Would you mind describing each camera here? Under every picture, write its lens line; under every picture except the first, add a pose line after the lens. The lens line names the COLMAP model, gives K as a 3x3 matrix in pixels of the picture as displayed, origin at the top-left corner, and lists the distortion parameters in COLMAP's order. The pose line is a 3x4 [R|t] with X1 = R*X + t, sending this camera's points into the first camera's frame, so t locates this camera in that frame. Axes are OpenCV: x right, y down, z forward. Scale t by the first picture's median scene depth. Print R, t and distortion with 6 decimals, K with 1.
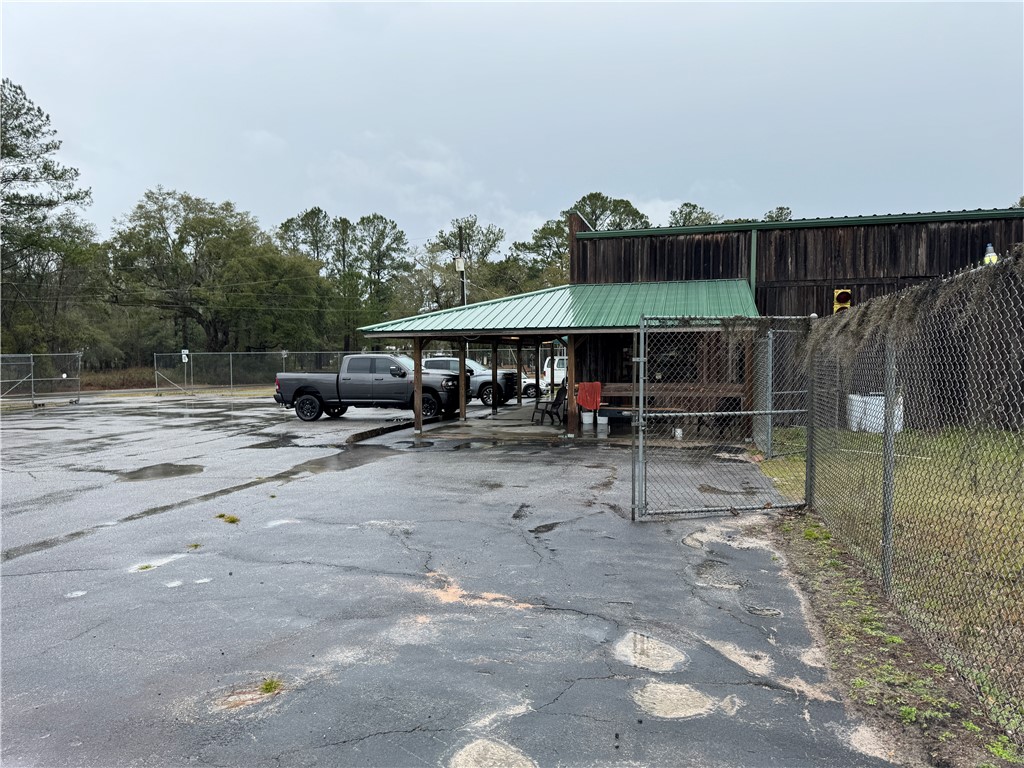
lens RADIAL K [[716.6, 0, 512.0], [0, 716.6, 384.0], [0, 0, 1]] dist [0.120649, -0.192941]
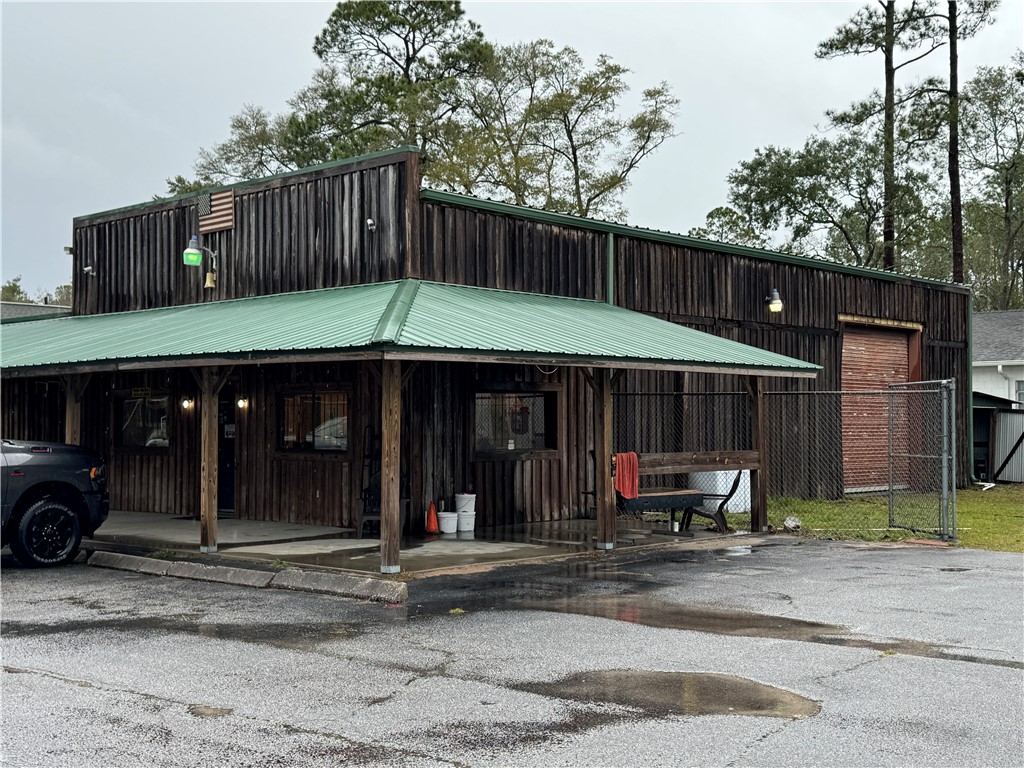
lens RADIAL K [[1259.3, 0, 512.0], [0, 1259.3, 384.0], [0, 0, 1]] dist [0.137314, -0.033522]
pose [[0.483786, 0.033837, 0.874532, -0.741066], [0.031891, 0.997907, -0.056252, -0.003016], [-0.874605, 0.055104, 0.481694, 0.494748]]
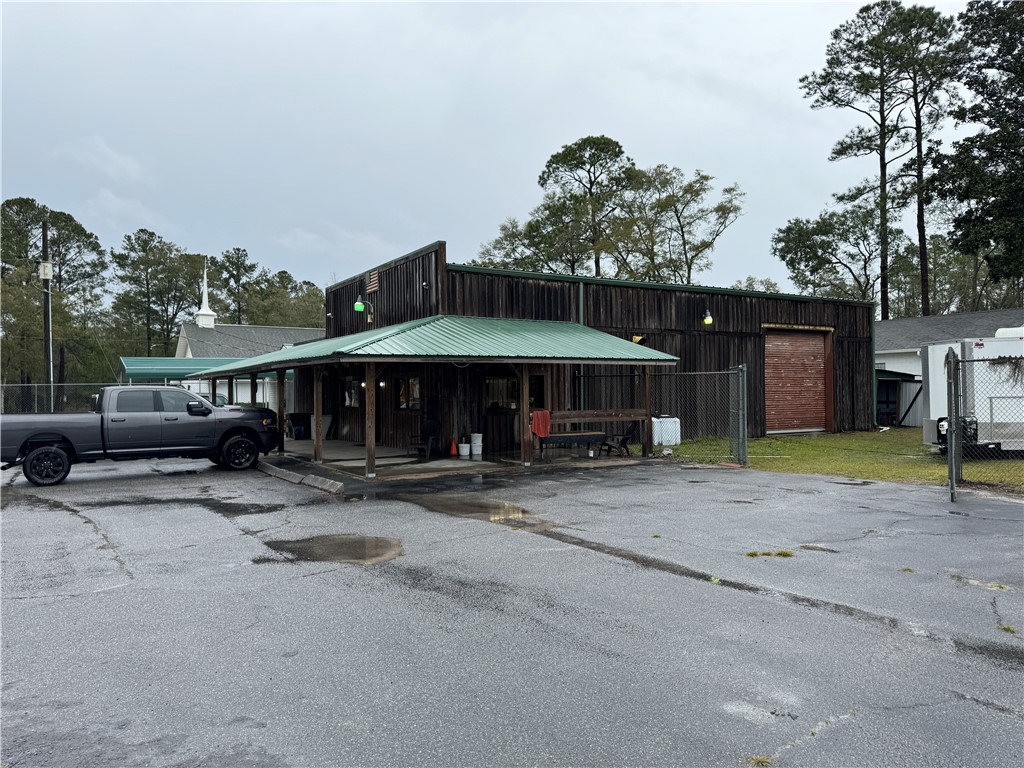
lens RADIAL K [[716.6, 0, 512.0], [0, 716.6, 384.0], [0, 0, 1]] dist [0.120649, -0.192941]
pose [[0.695745, 0.007239, 0.718252, -0.575899], [0.034684, 0.998444, -0.043659, 0.002271], [-0.717451, 0.055288, 0.694411, 0.263533]]
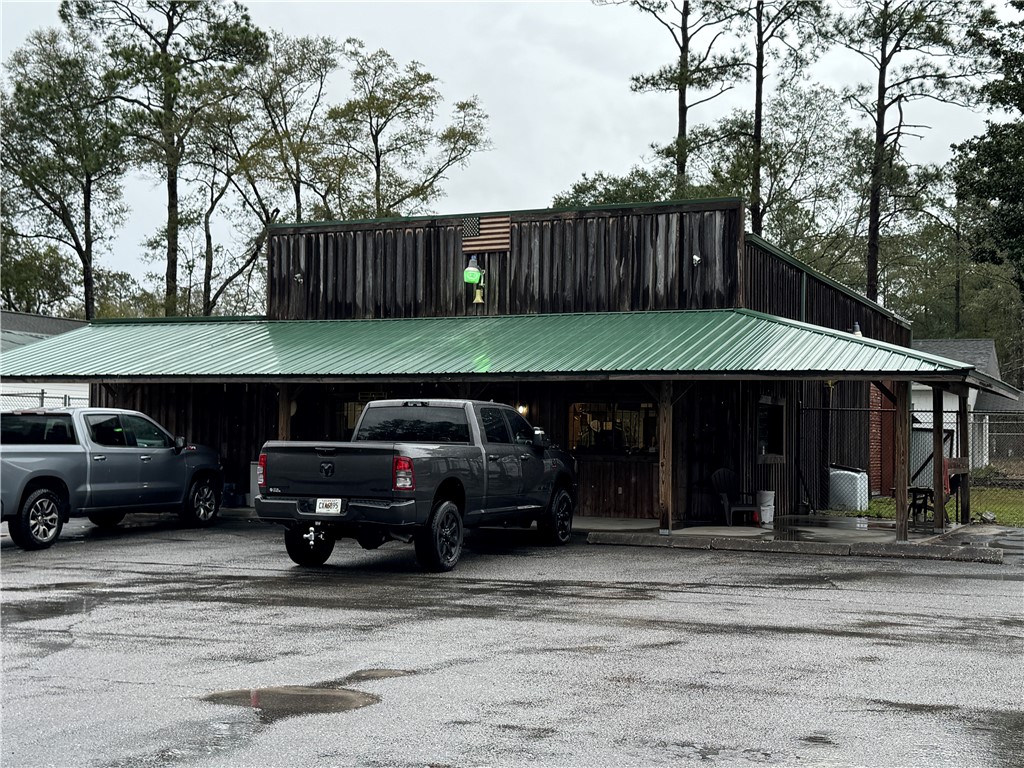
lens RADIAL K [[1389.9, 0, 512.0], [0, 1389.9, 384.0], [0, 0, 1]] dist [0.148506, -0.018017]
pose [[0.170487, 0.051147, 0.984032, -1.228980], [0.023457, 0.998158, -0.055945, -0.005491], [-0.985081, 0.032620, 0.168973, 1.030953]]
